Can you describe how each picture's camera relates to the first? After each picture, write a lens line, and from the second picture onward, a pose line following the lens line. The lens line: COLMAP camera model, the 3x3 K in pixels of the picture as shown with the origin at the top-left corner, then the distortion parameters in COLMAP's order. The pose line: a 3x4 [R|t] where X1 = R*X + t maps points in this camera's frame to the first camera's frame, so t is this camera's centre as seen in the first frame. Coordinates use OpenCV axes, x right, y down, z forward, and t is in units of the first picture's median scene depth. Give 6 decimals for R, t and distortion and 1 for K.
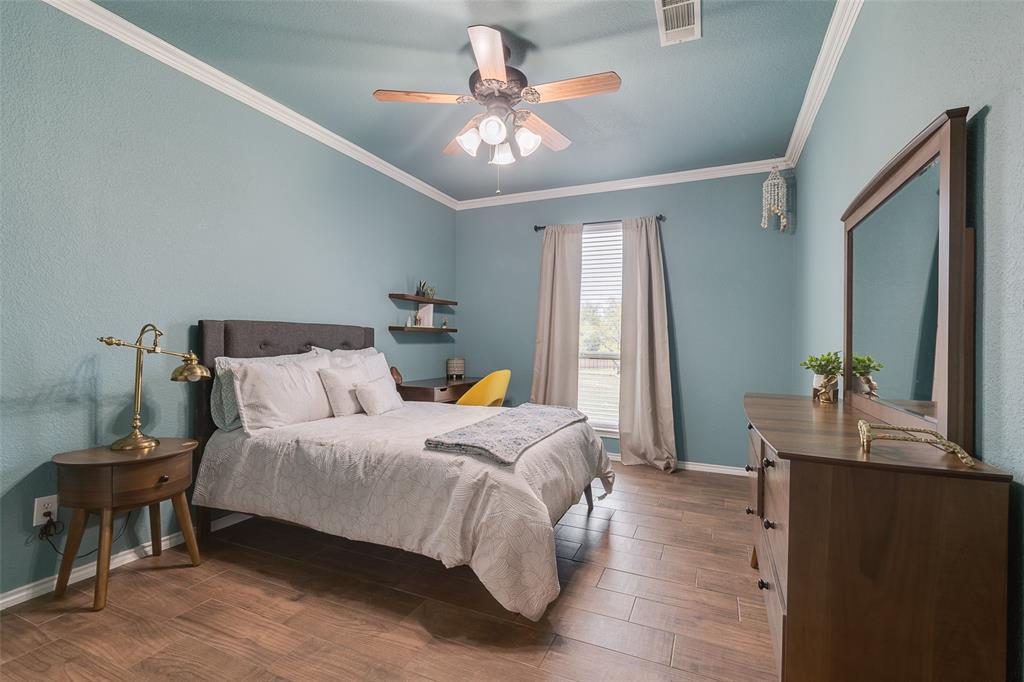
lens RADIAL K [[454.3, 0, 512.0], [0, 454.3, 341.0], [0, 0, 1]] dist [0.000169, -0.000065]
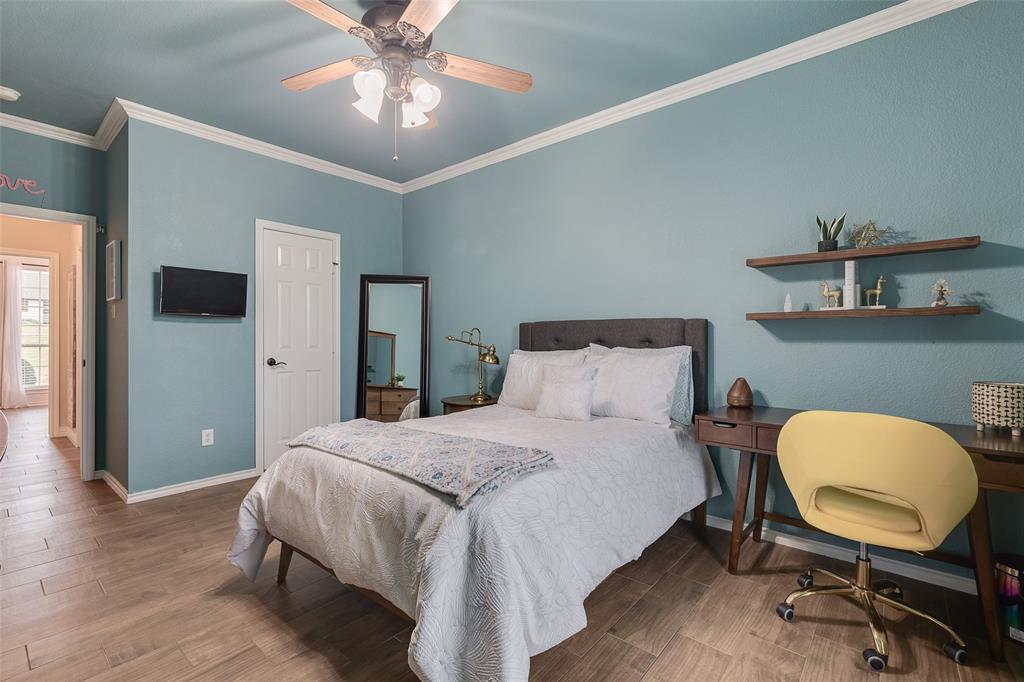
lens RADIAL K [[454.3, 0, 512.0], [0, 454.3, 341.0], [0, 0, 1]] dist [0.000169, -0.000065]
pose [[-0.272567, -0.012925, -0.962050, 0.536336], [-0.010948, 0.999887, -0.010331, 0.018949], [0.962074, 0.007716, -0.272678, 1.095917]]
